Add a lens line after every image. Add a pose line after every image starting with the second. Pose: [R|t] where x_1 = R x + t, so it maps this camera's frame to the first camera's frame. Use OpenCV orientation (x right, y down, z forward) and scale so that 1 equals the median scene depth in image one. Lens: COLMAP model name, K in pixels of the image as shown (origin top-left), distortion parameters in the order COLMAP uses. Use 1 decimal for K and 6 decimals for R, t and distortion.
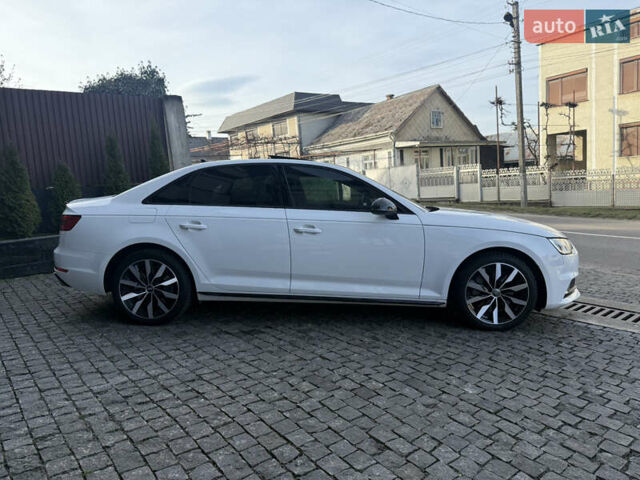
lens RADIAL K [[451.4, 0, 318.5], [0, 451.4, 241.1], [0, 0, 1]] dist [0.045917, -0.057956]
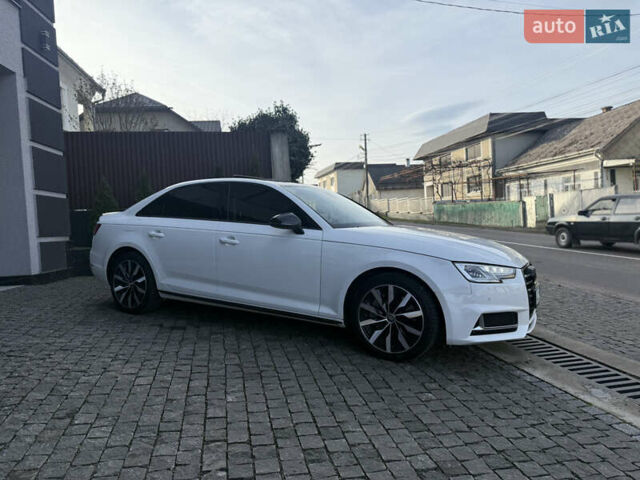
lens RADIAL K [[451.8, 0, 316.7], [0, 451.8, 227.2], [0, 0, 1]] dist [0.082608, -0.114431]
pose [[0.892889, 0.026015, -0.449525, 0.639675], [-0.064999, 0.995320, -0.071506, 0.006870], [0.445561, 0.093066, 0.890401, 0.097712]]
